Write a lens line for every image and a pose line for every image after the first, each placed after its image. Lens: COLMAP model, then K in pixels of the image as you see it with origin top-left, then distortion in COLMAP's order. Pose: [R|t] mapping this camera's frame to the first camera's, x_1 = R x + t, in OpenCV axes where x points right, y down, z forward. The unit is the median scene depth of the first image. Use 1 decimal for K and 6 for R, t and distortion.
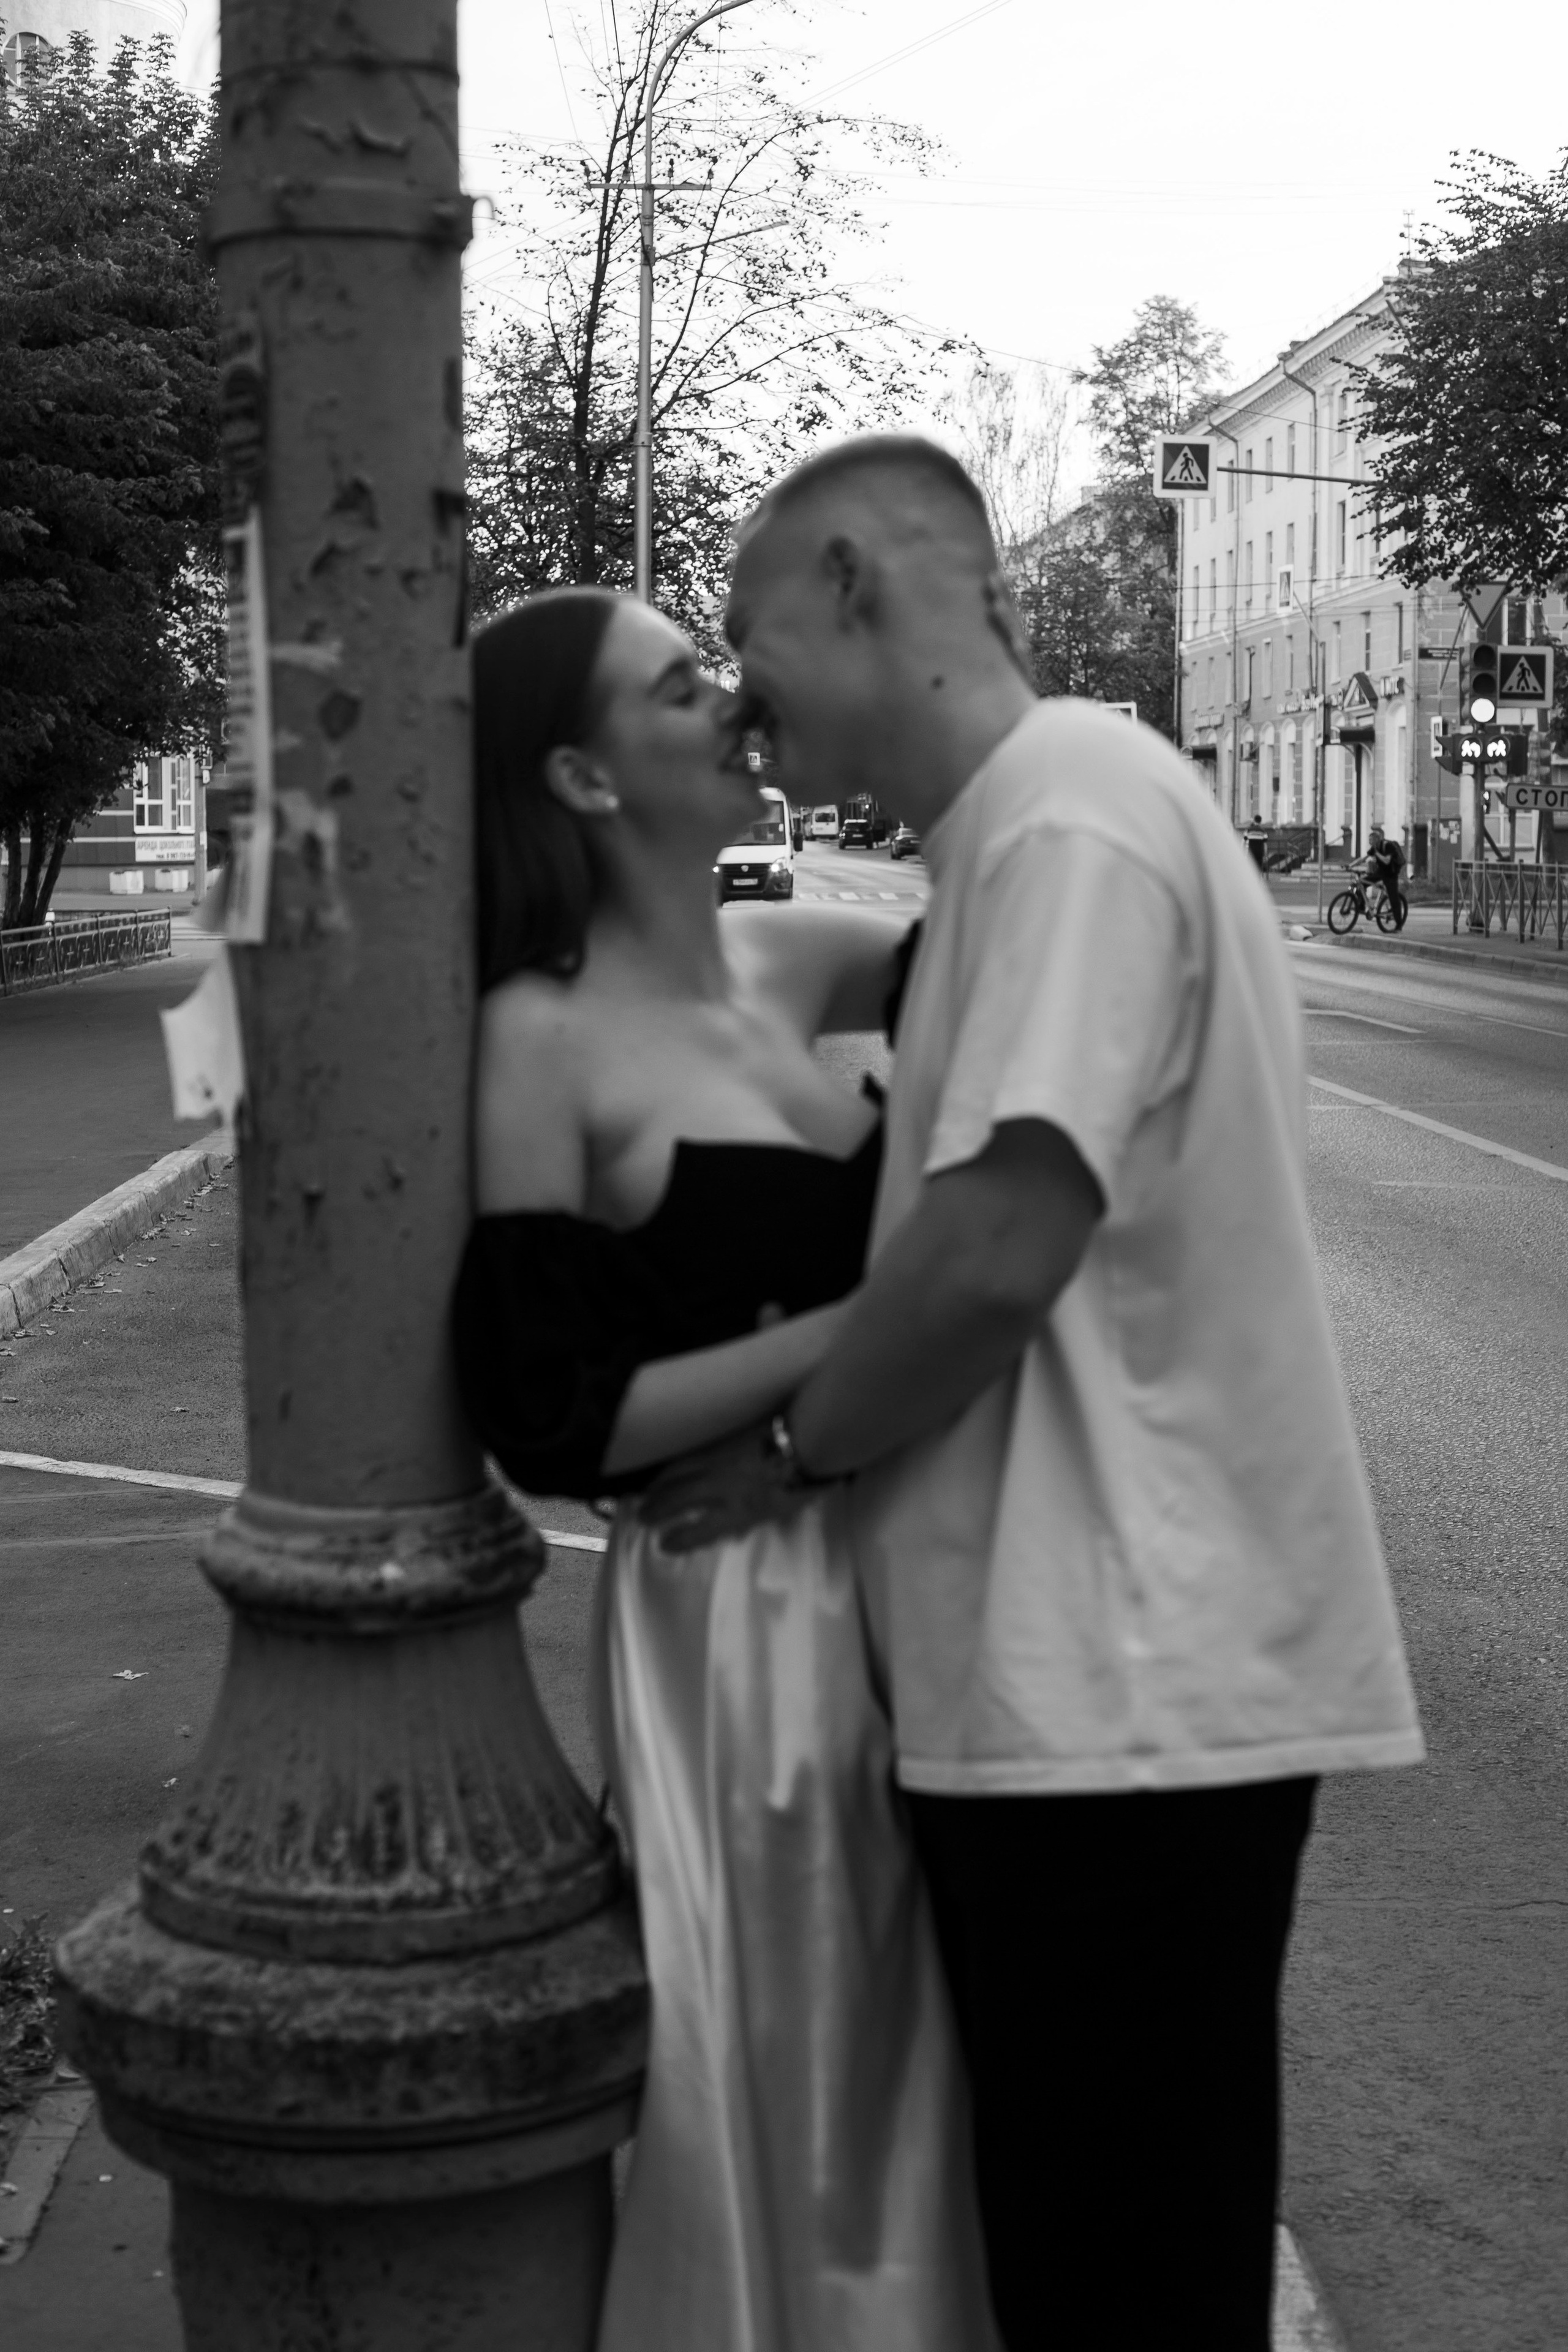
lens RADIAL K [[3604.2, 0, 777.5], [0, 3604.2, 1273.4], [0, 0, 1]] dist [-0.134634, 0.077071]
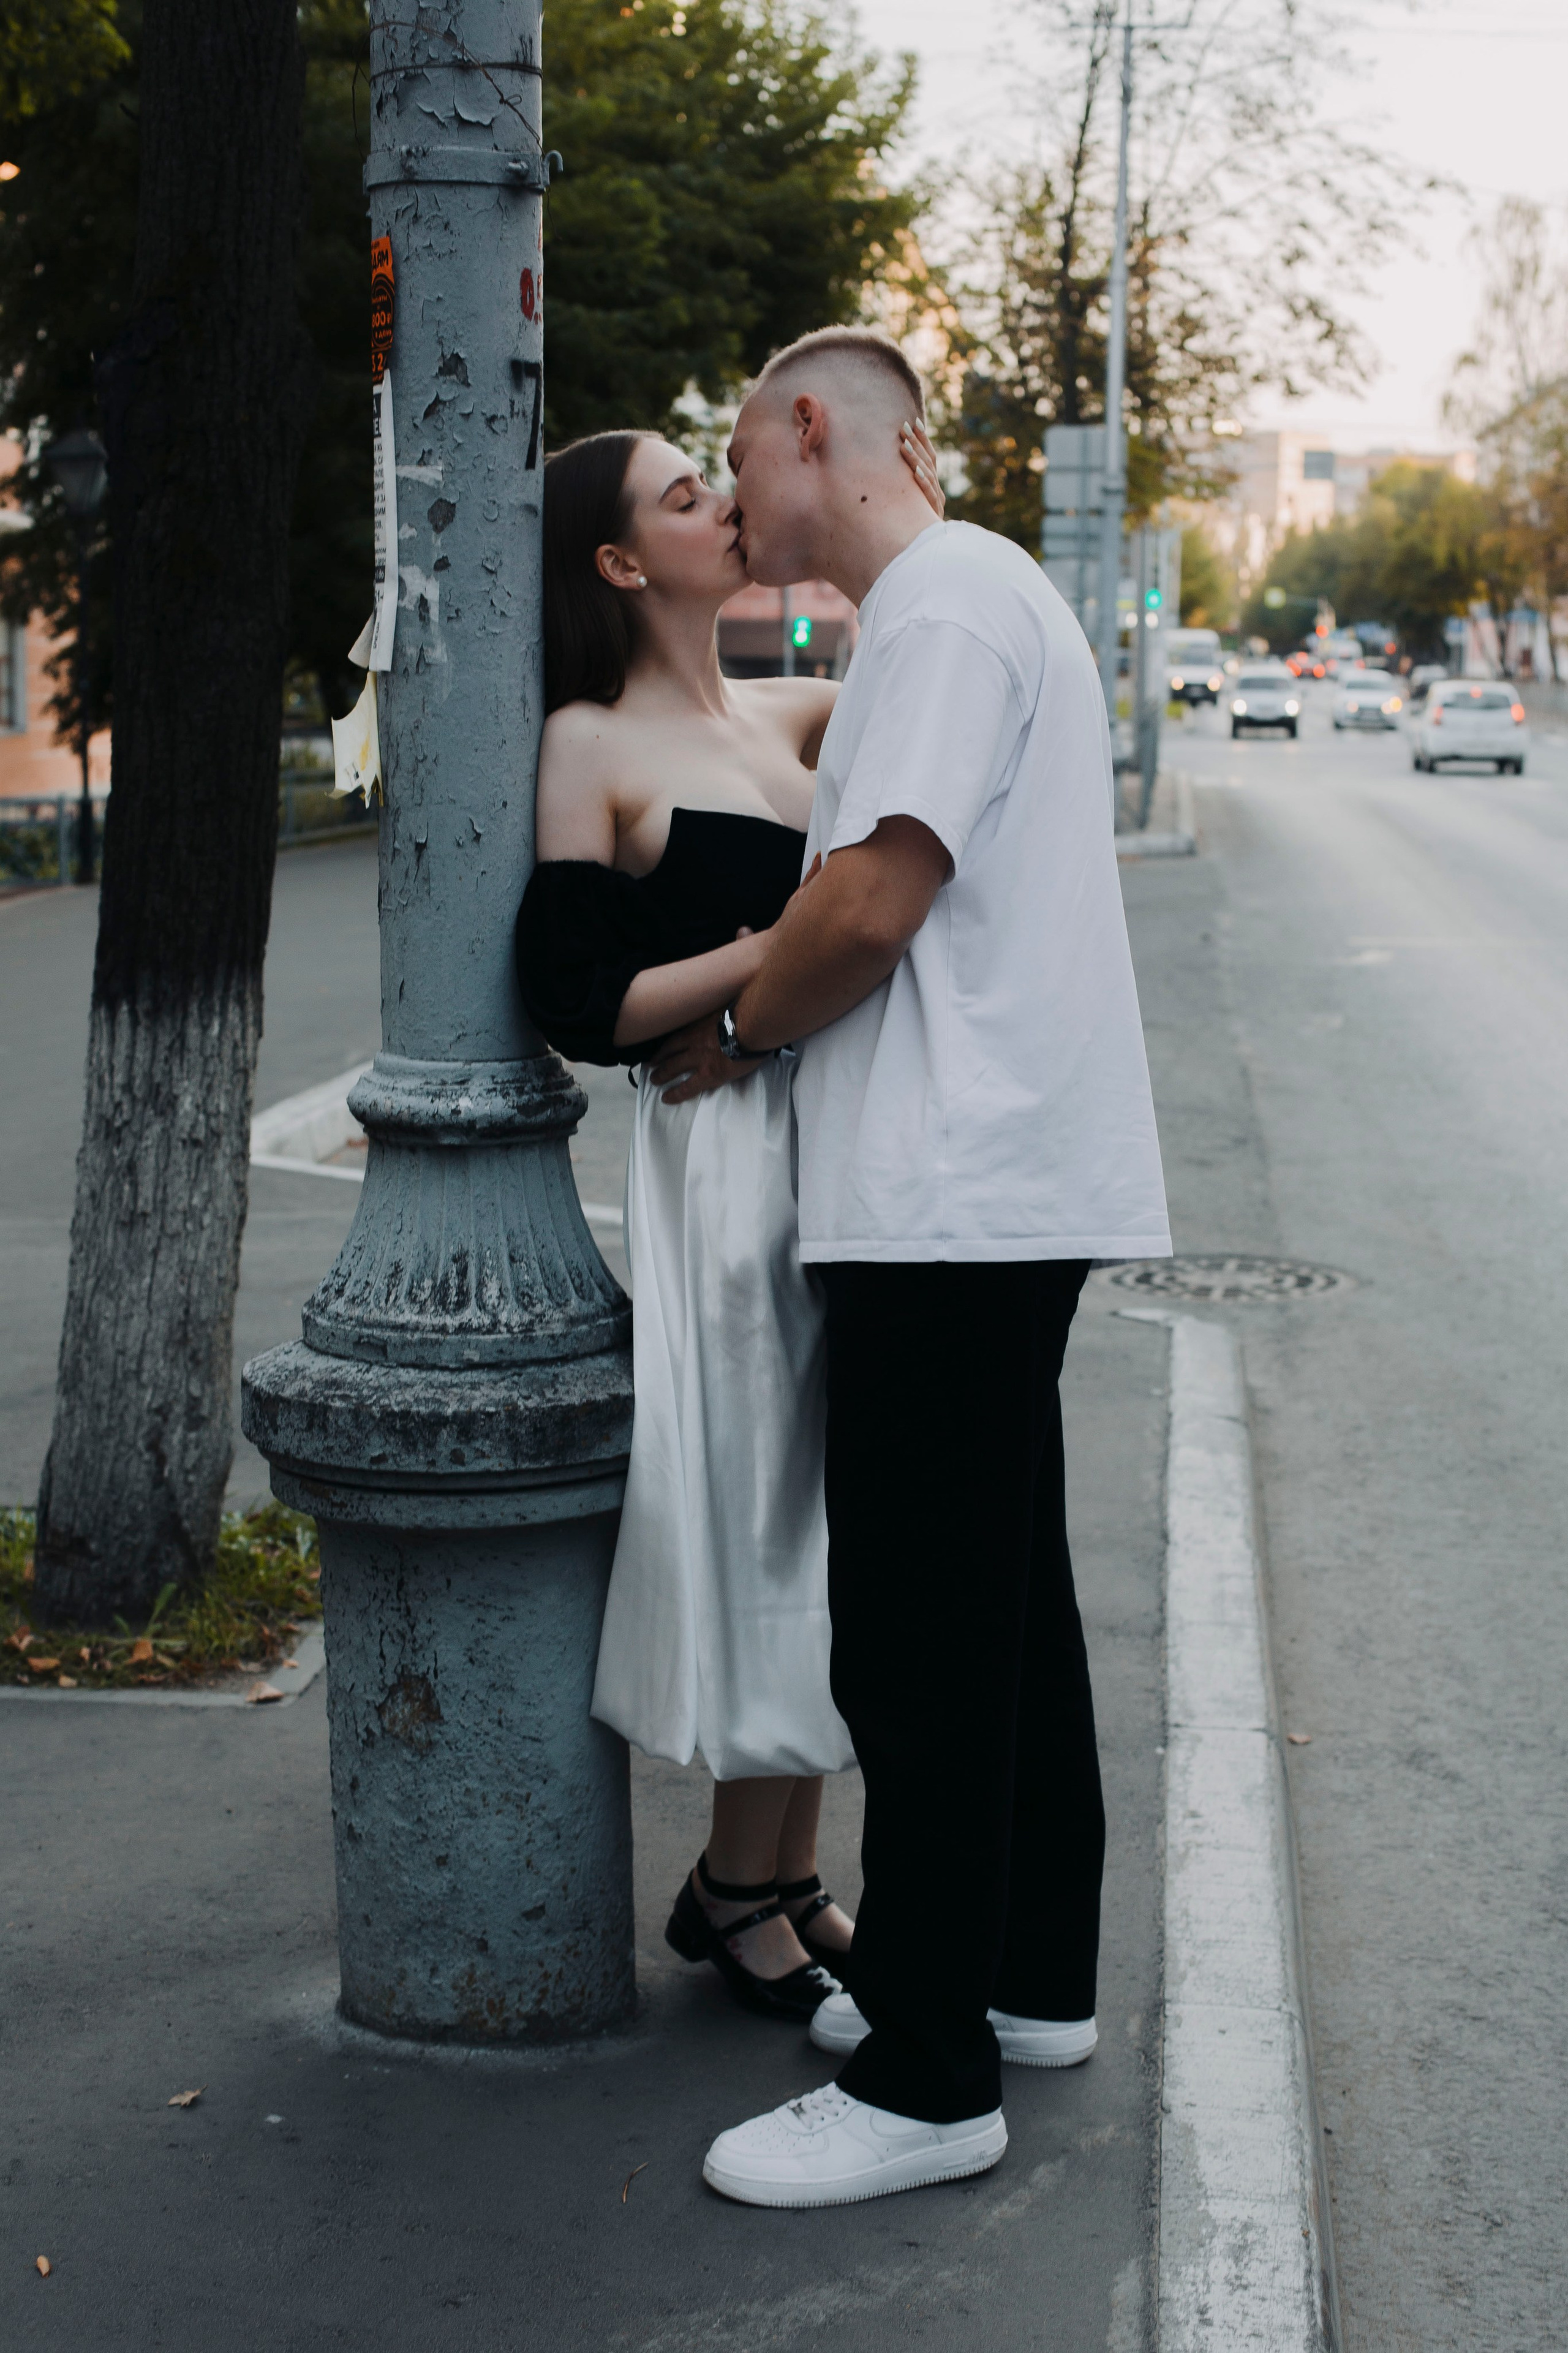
lens RADIAL K [[3564.4, 0, 746.9], [0, 3564.4, 1335.9], [0, 0, 1]] dist [-0.130804, 0.073803]
pose [[0.988708, 0.041144, -0.144095, 0.216788], [-0.031728, 0.997245, 0.067043, 0.075755], [0.146456, -0.061714, 0.987290, -0.416958]]
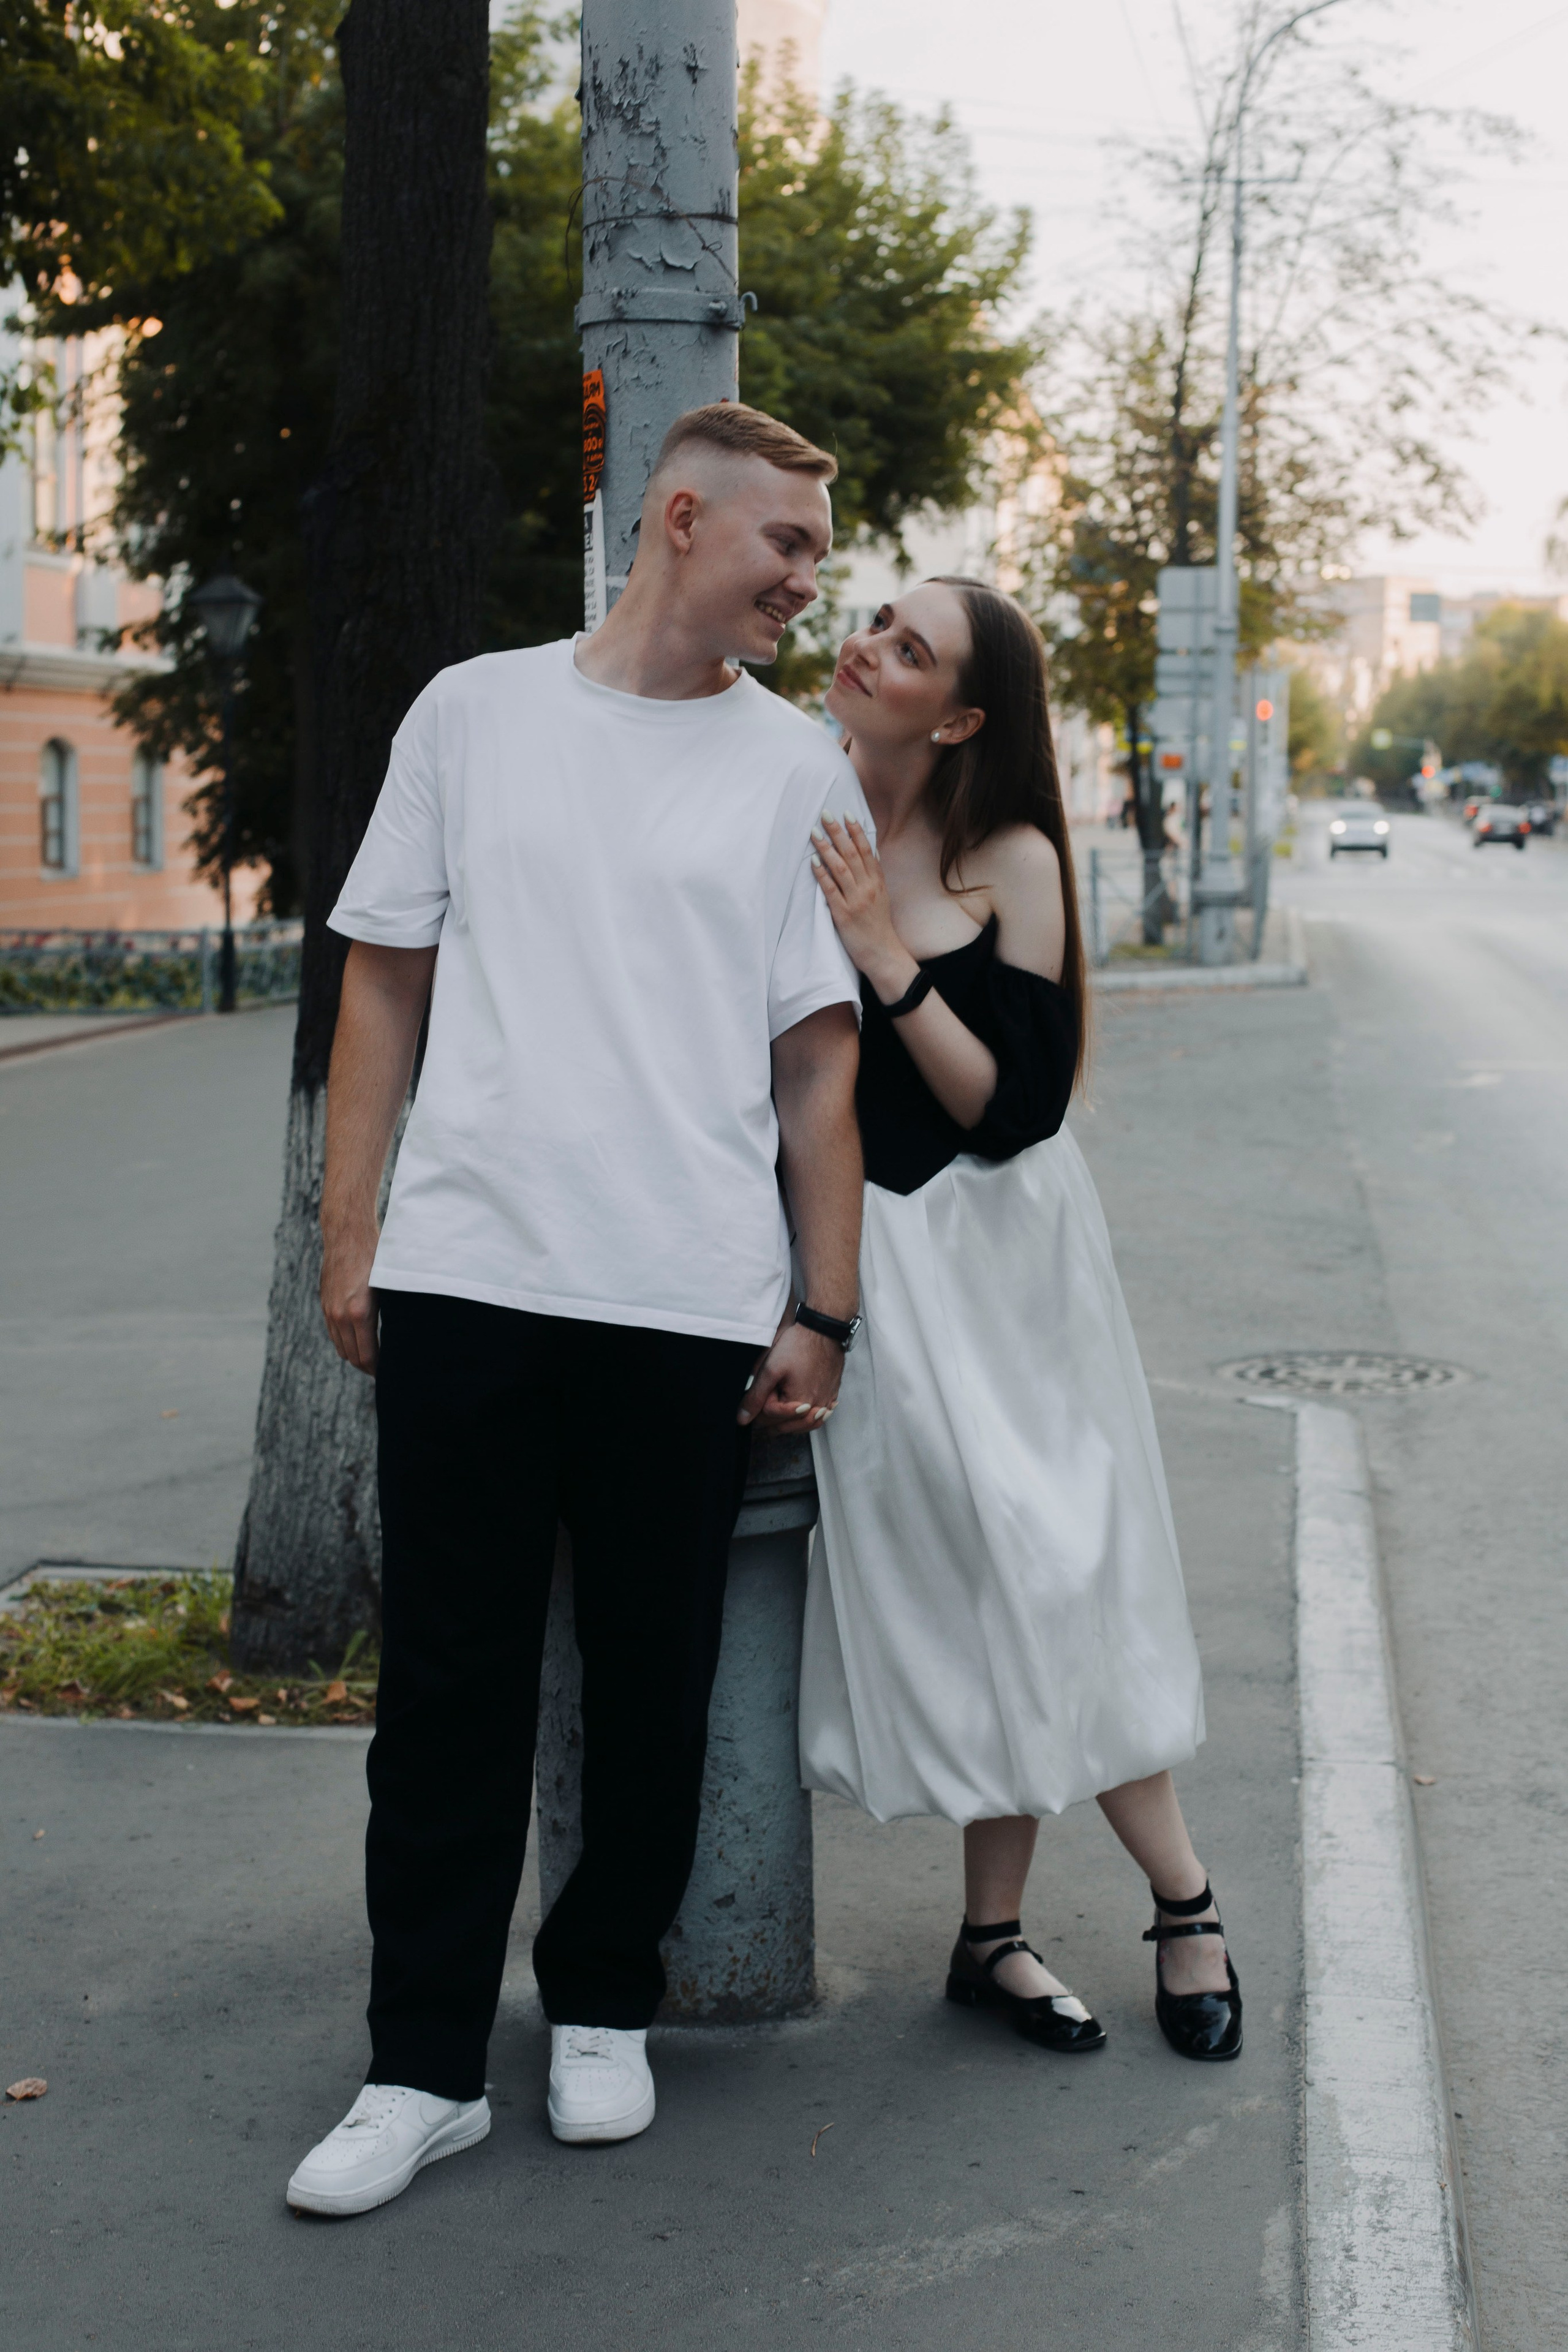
lens RADIAL K [[3513.0, 0, 753.0], [0, 3513.0, 1332.5], [0, 0, 1]] dist [-0.125525, 0.063686]
pose [[0.983686, 0.036340, -0.176186, 0.207951], [-0.031485, 0.999046, 0.030276, 0.112930], [0.177118, -0.024235, 0.983891, -0.535126]]
